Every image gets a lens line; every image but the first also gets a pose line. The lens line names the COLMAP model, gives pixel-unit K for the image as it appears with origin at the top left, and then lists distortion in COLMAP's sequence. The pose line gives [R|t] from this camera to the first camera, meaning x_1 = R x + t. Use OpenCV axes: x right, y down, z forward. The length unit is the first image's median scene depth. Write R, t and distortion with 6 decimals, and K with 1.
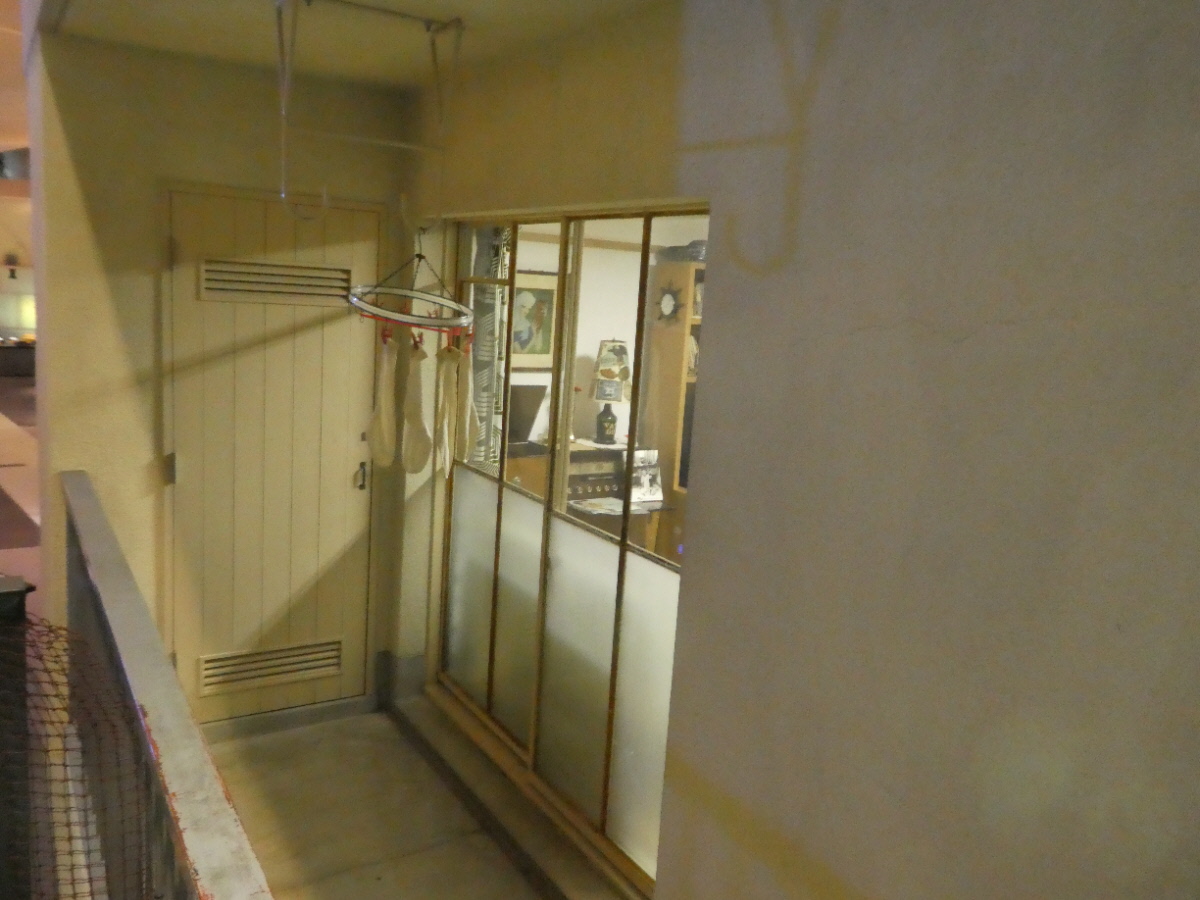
lens RADIAL K [[993.4, 0, 601.2], [0, 993.4, 448.5], [0, 0, 1]] dist [0.028667, -0.000986]
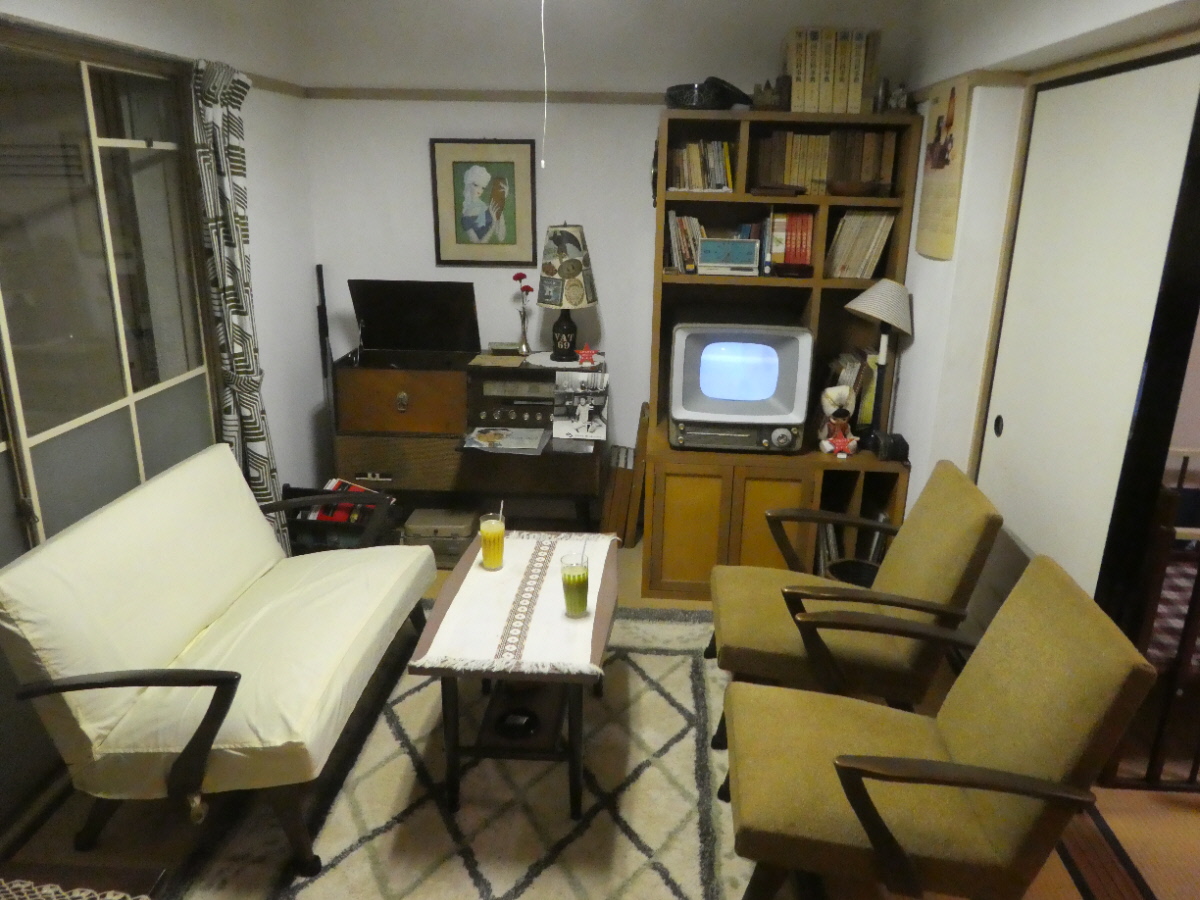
lens RADIAL K [[861.5, 0, 603.8], [0, 861.5, 442.2], [0, 0, 1]] dist [-0.036022, 0.010280]
pose [[0.806686, 0.123882, -0.577850, 0.440714], [-0.058660, 0.989739, 0.130294, -0.031661], [0.588061, -0.071210, 0.805676, 0.476354]]
